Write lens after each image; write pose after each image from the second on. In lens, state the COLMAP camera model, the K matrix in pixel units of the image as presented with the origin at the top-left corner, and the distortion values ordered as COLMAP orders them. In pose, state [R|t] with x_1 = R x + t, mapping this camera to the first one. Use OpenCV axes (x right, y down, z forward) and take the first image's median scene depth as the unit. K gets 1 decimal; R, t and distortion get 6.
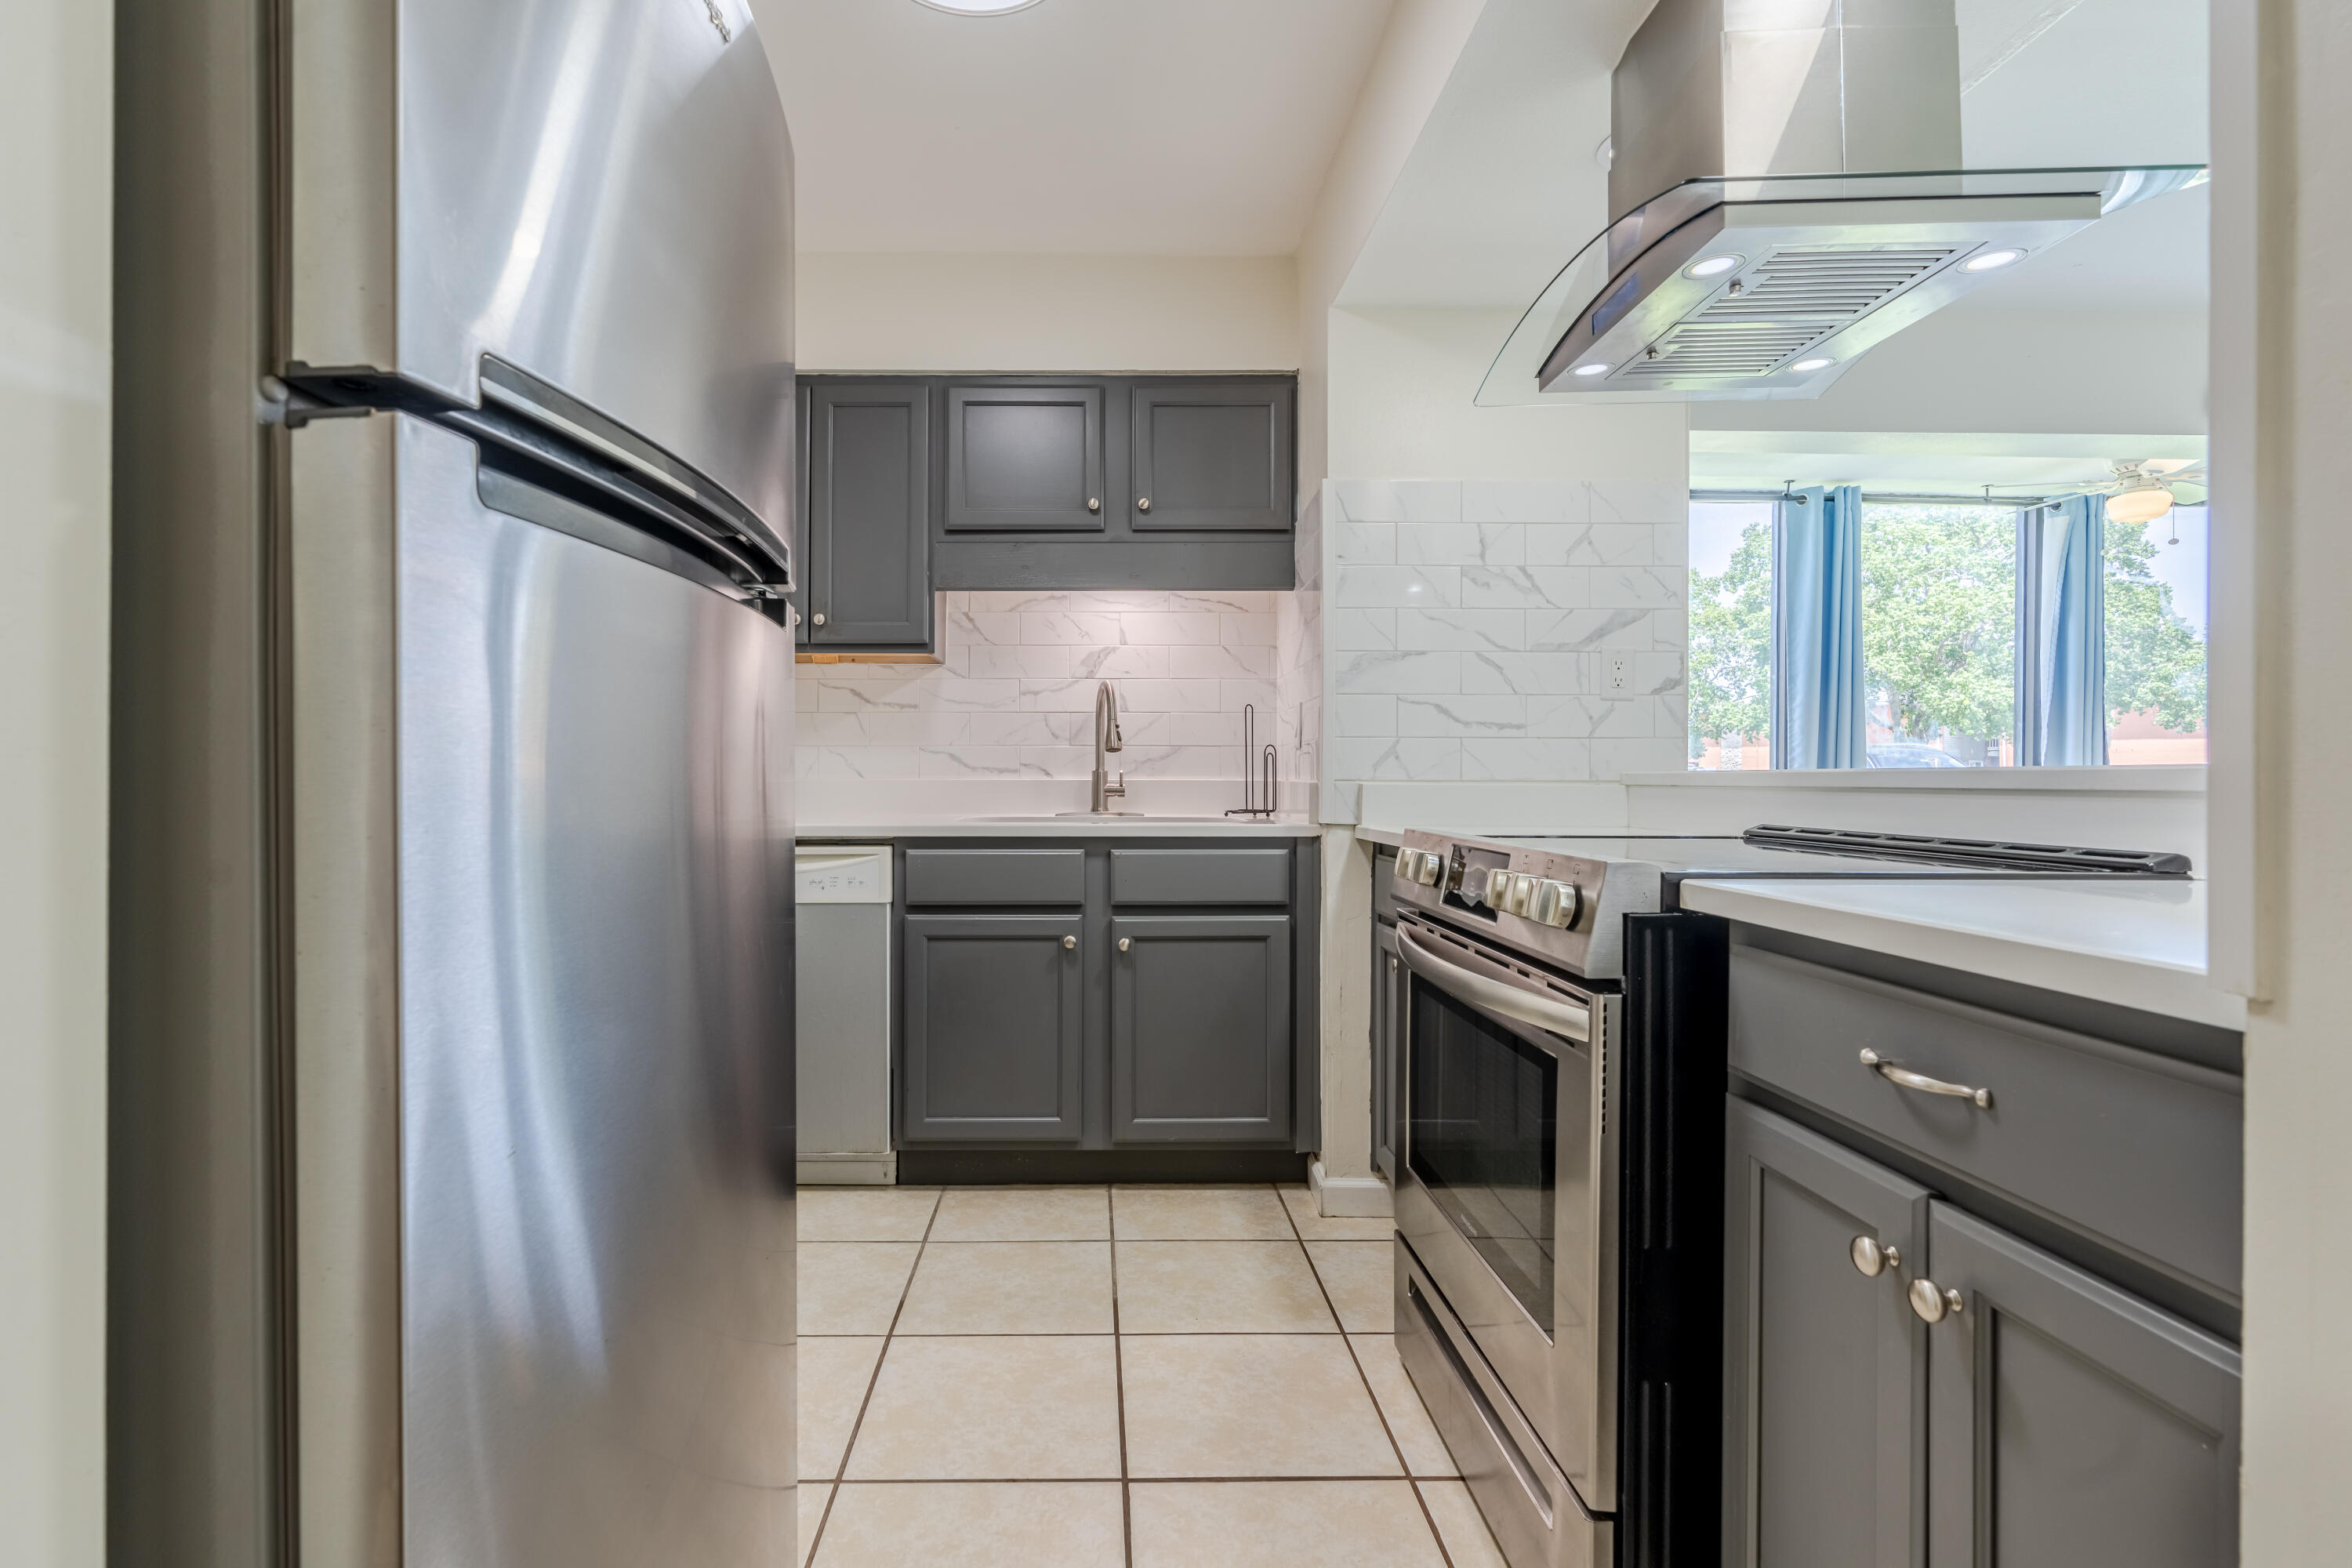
lens RADIAL K [[1070.0, 0, 1131.4], [0, 1070.0, 776.2], [0, 0, 1]] dist [-0.004074, 0.000063]
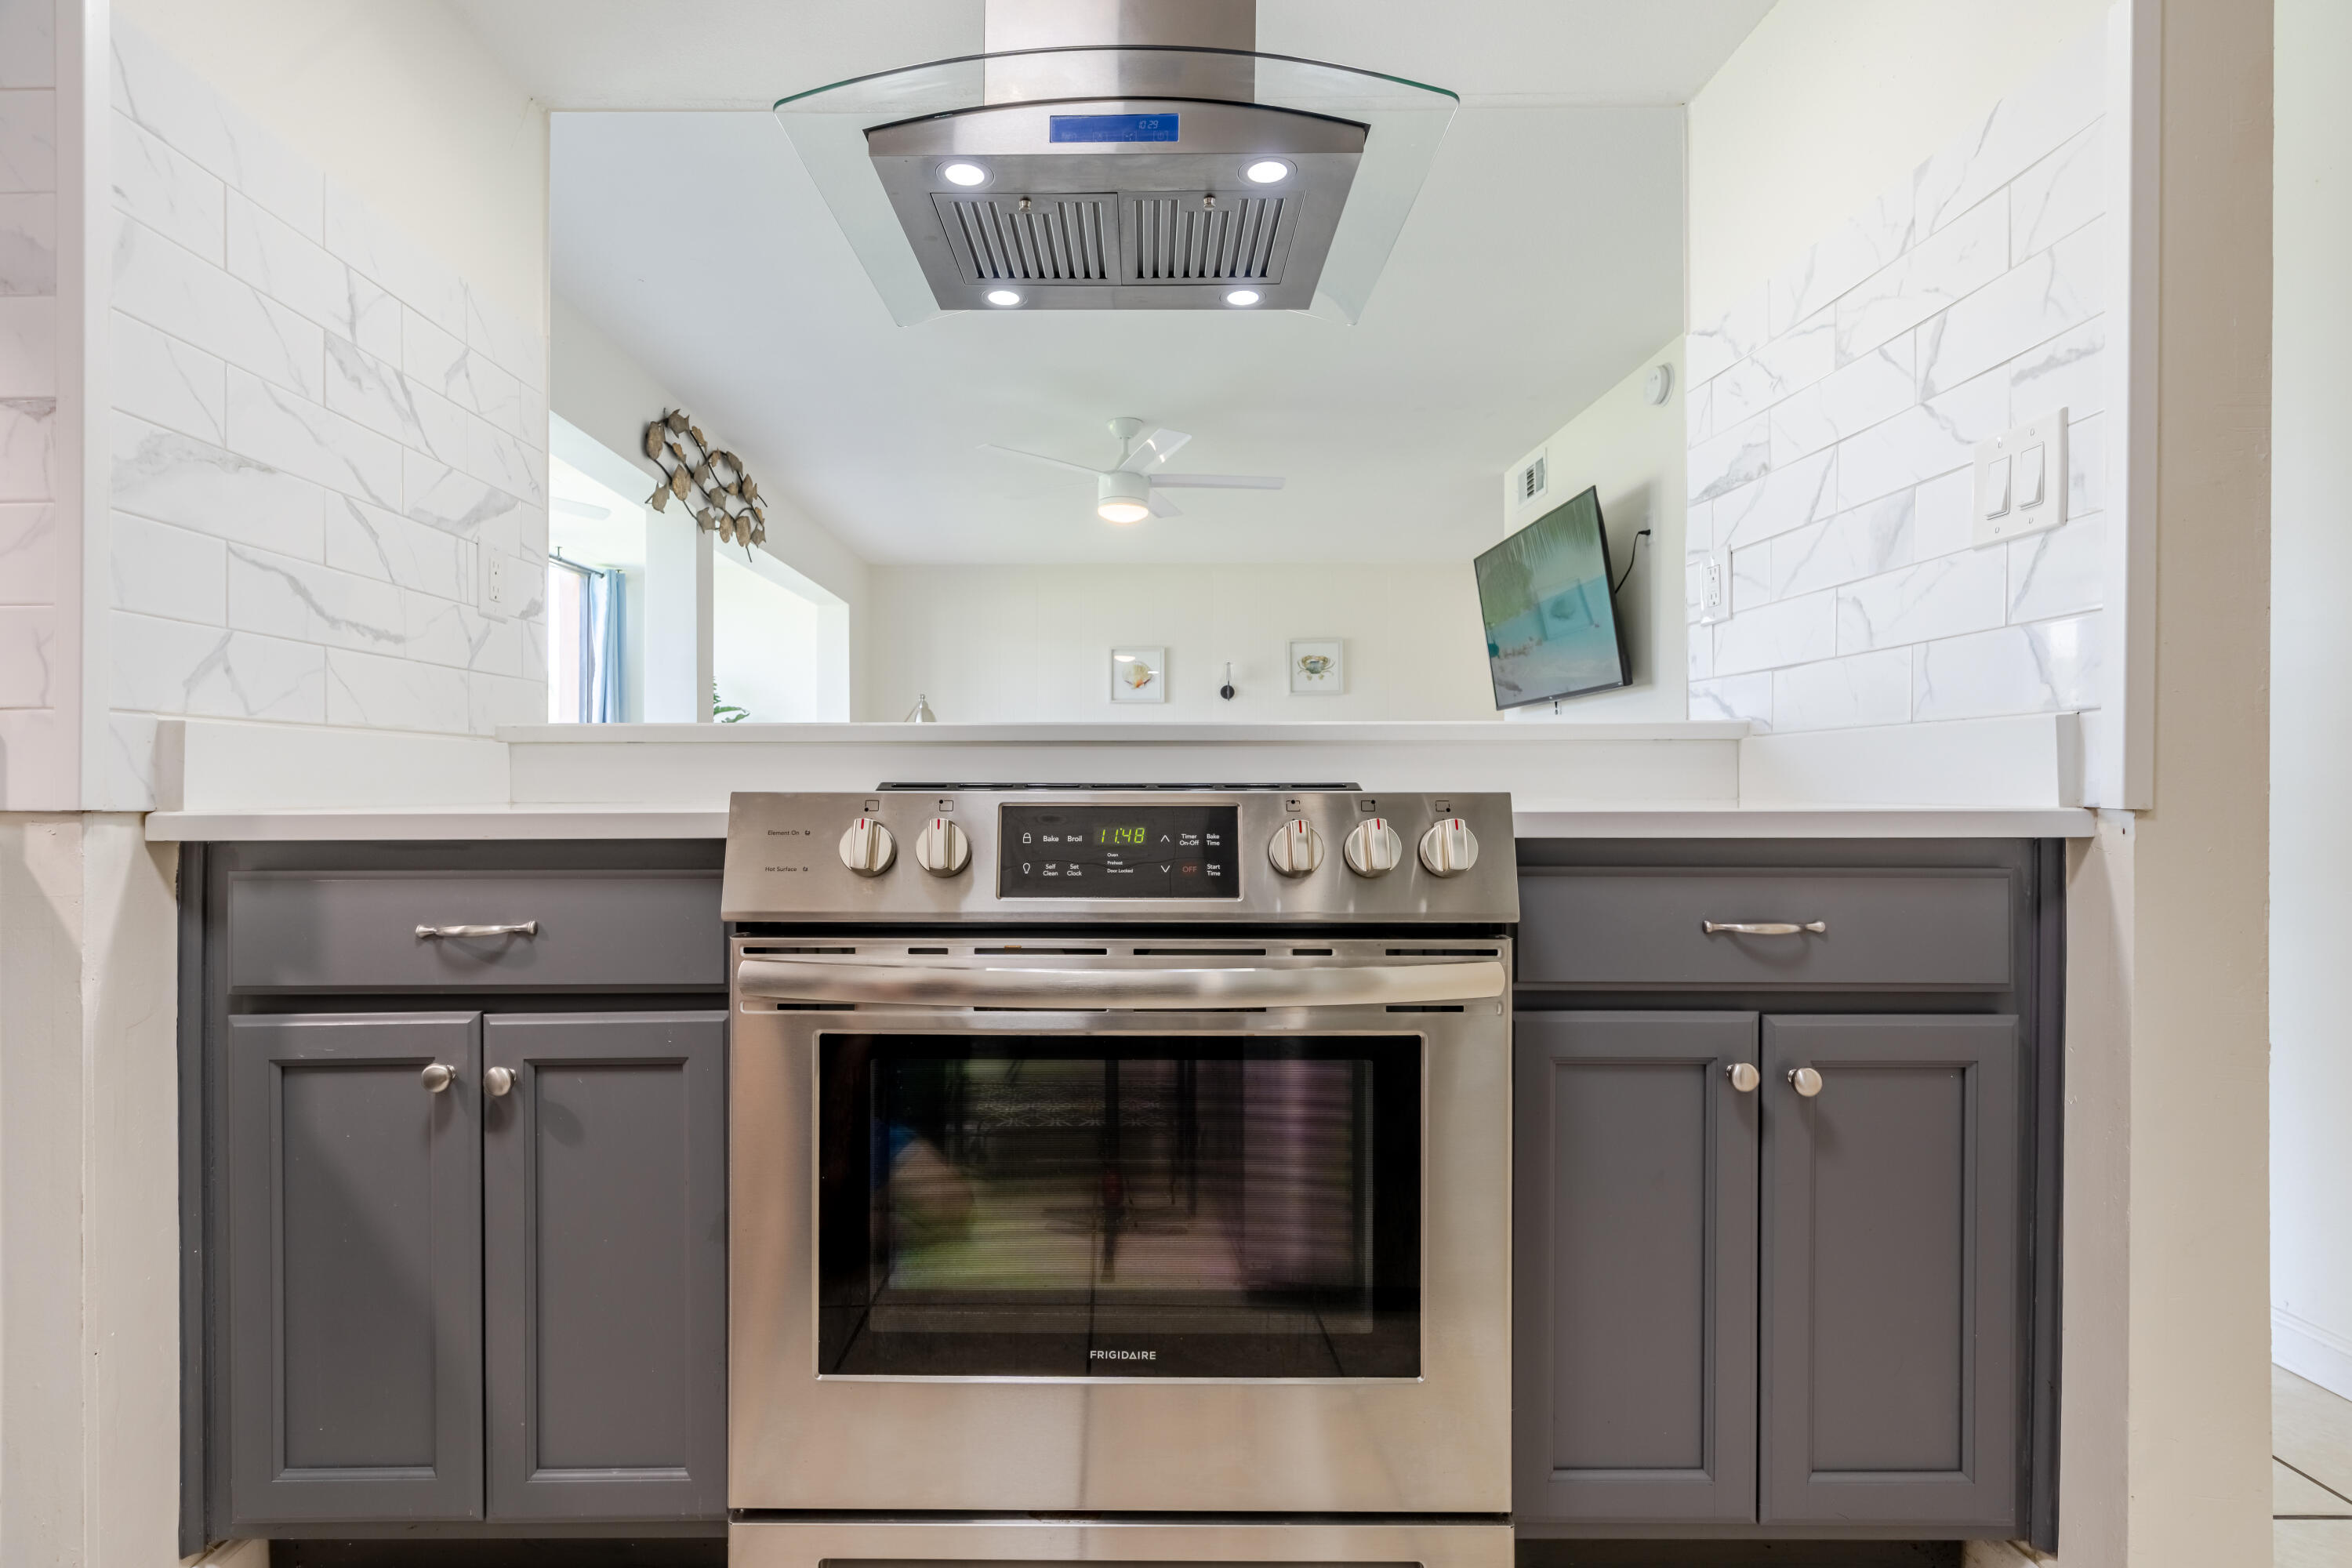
lens RADIAL K [[1084.8, 0, 1071.6], [0, 1084.8, 777.1], [0, 0, 1]] dist [-0.001062, 0.001046]
pose [[0.043497, 0.002190, 0.999051, -0.217224], [-0.002229, 0.999995, -0.002095, 0.030006], [-0.999051, -0.002136, 0.043502, 0.577632]]
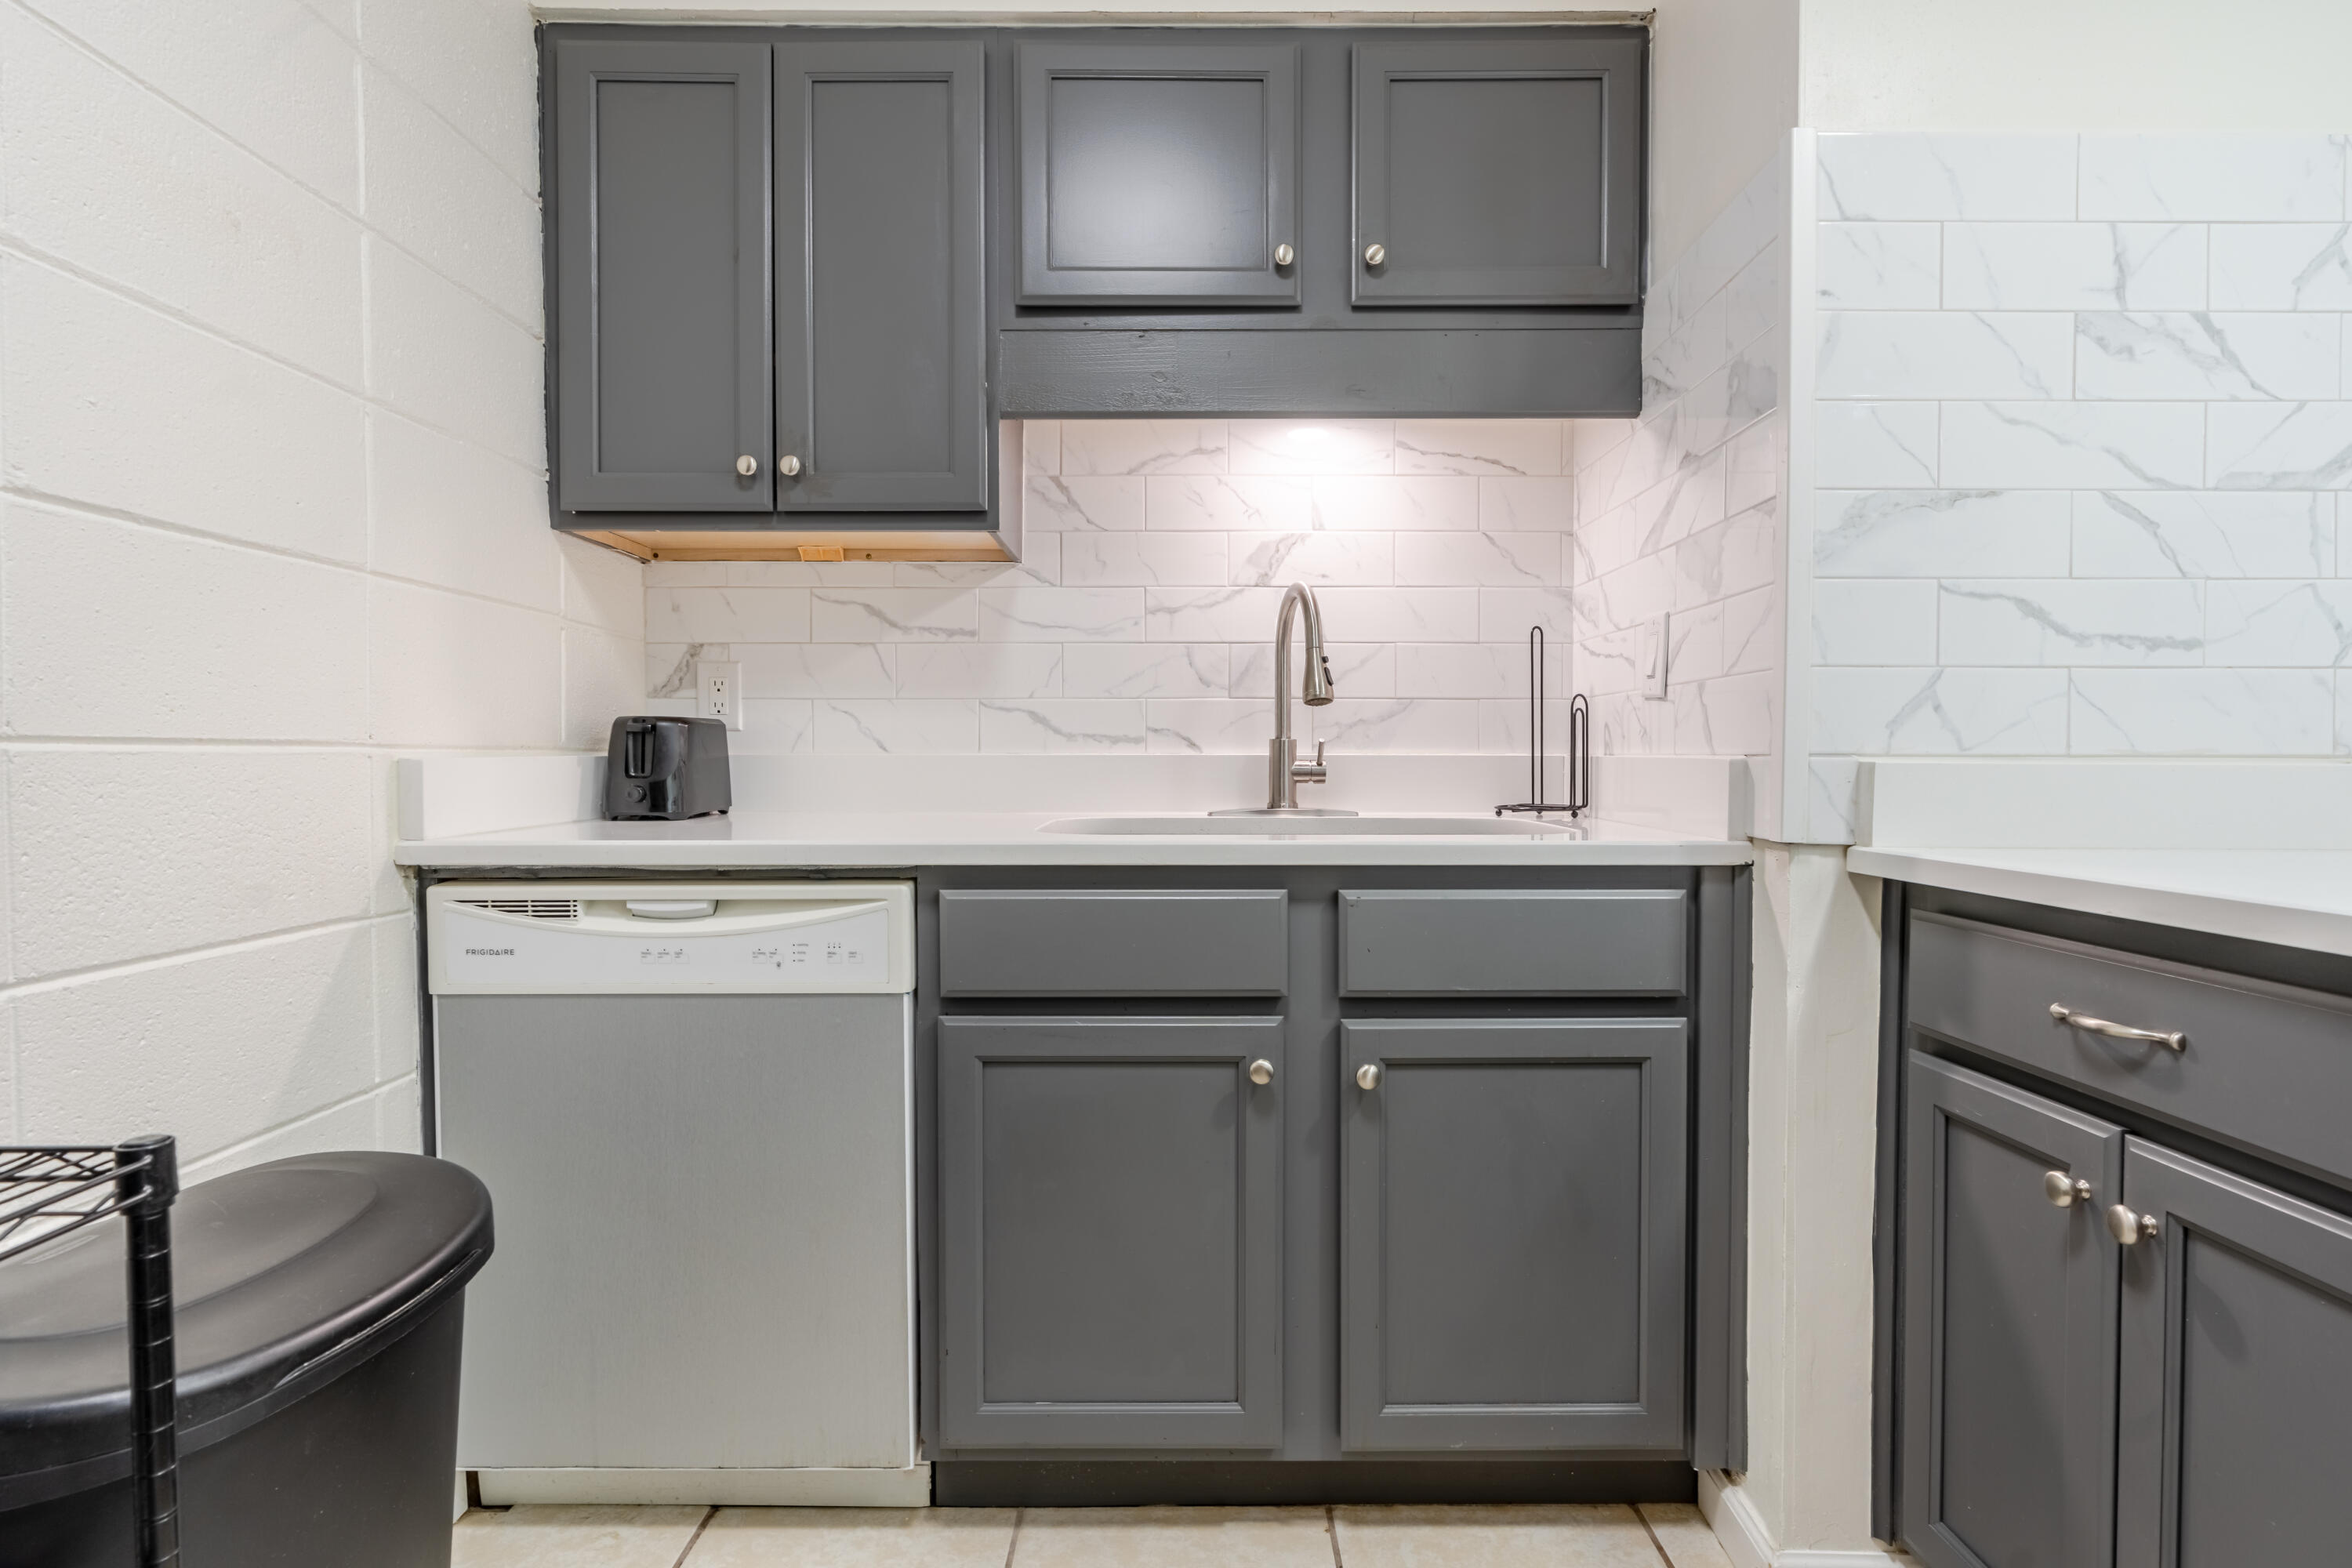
lens RADIAL K [[1069.5, 0, 1221.9], [0, 1069.5, 782.4], [0, 0, 1]] dist [-0.001701, 0.001206]
pose [[0.999999, -0.000282, -0.001646, -0.075076], [0.000327, 0.999629, 0.027229, 0.003114], [0.001638, -0.027230, 0.999628, 0.493015]]
